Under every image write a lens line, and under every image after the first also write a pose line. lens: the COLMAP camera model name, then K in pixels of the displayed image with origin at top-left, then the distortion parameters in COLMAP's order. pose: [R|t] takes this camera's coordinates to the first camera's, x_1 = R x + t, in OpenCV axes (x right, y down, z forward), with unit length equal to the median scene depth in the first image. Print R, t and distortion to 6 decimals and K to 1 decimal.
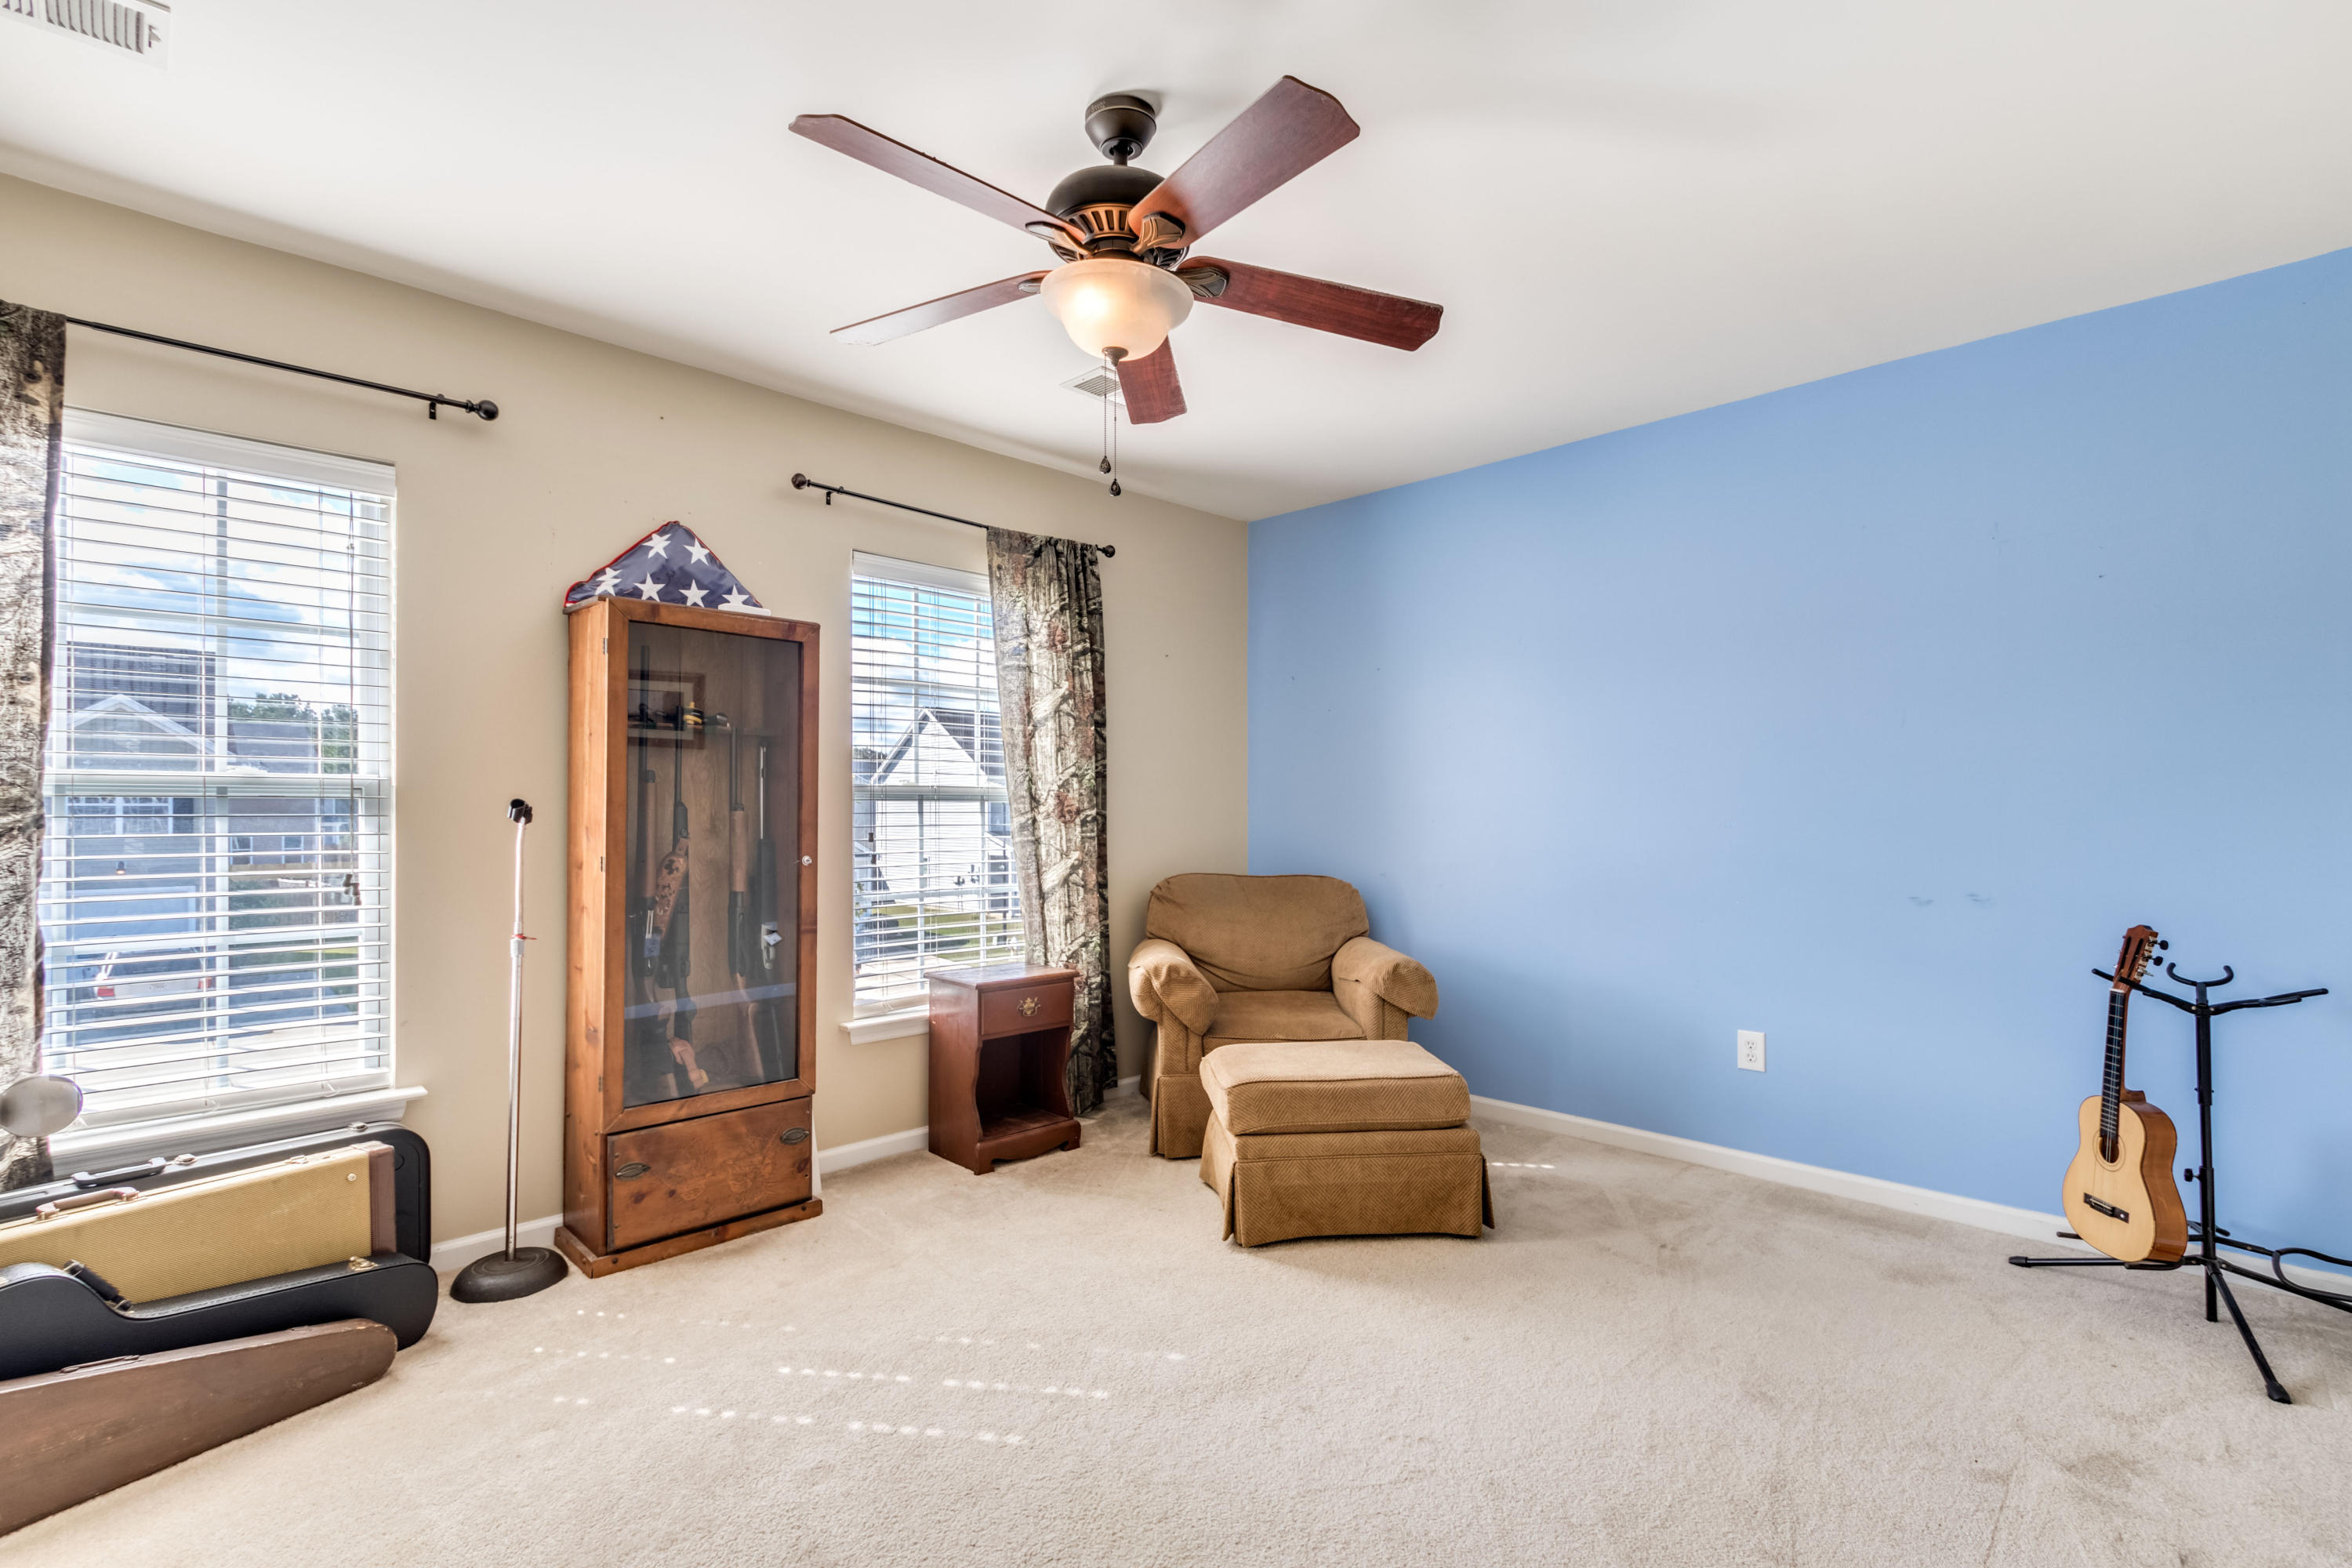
lens RADIAL K [[1097.5, 0, 1185.0], [0, 1097.5, 809.4], [0, 0, 1]] dist [0.004032, 0.000206]
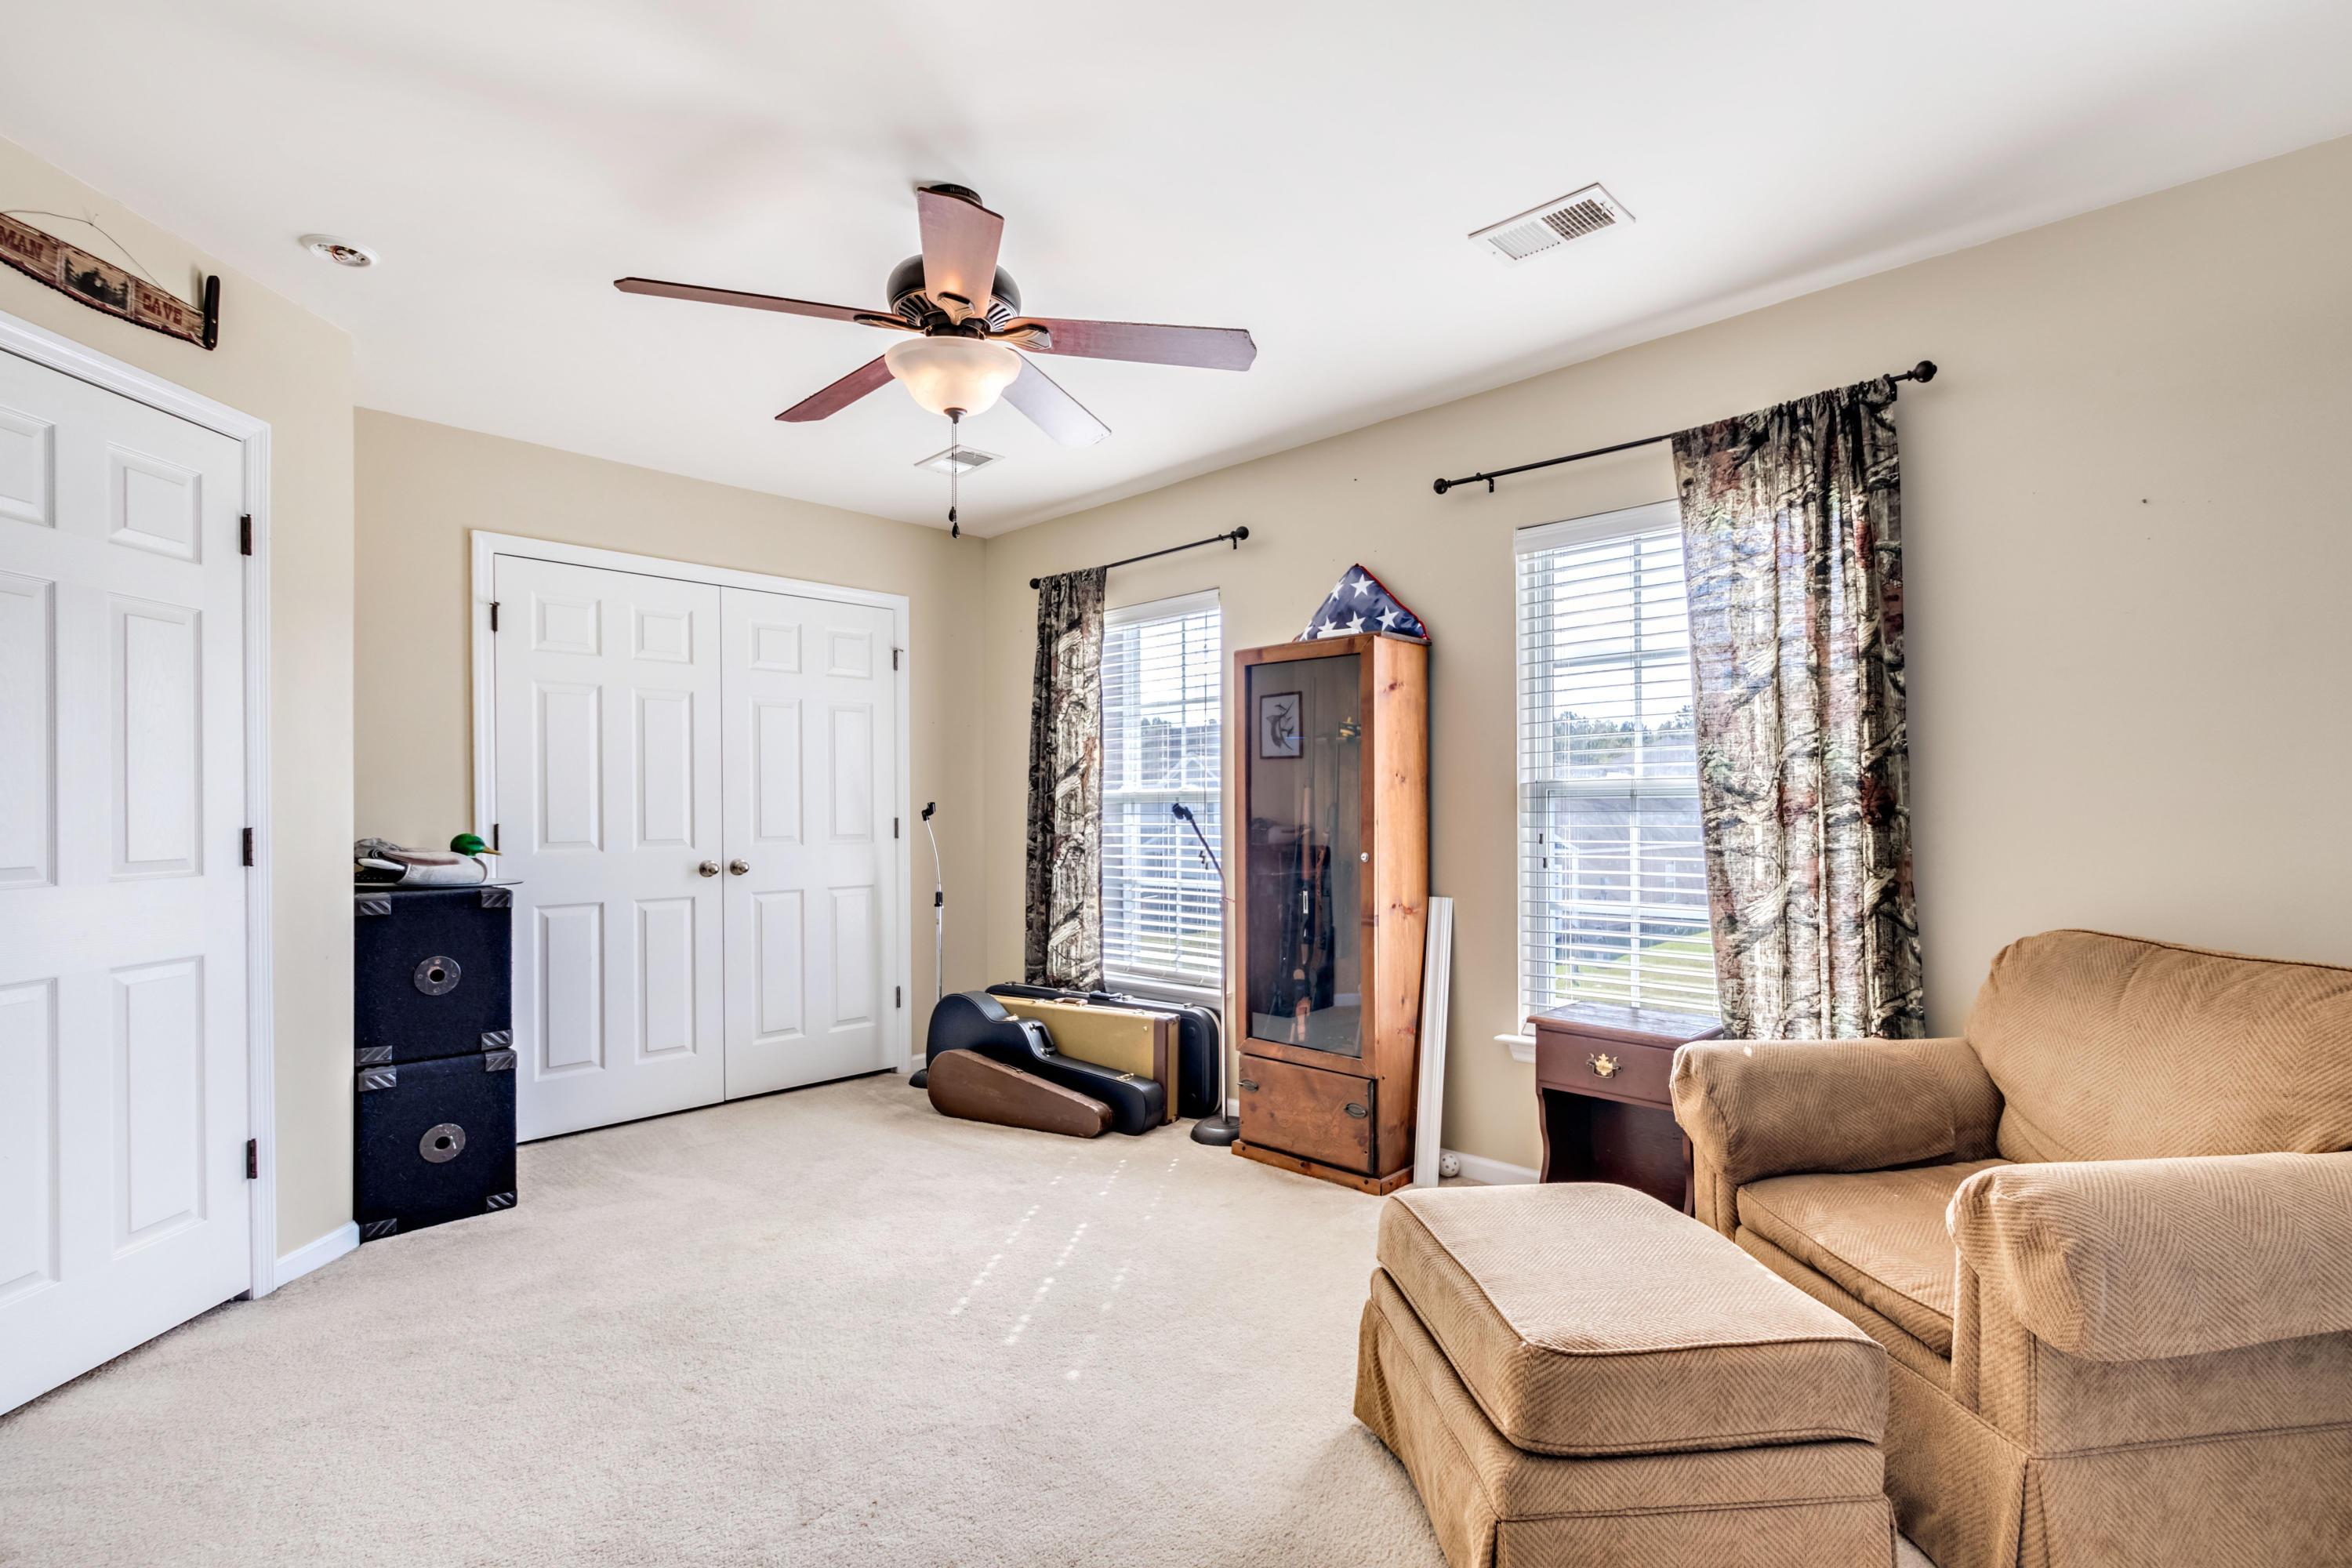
lens RADIAL K [[1097.5, 0, 1185.0], [0, 1097.5, 809.4], [0, 0, 1]] dist [0.004032, 0.000206]
pose [[0.009297, -0.001747, -0.999955, 0.717414], [0.005892, 0.999981, -0.001693, 0.001568], [0.999939, -0.005876, 0.009307, 0.812142]]
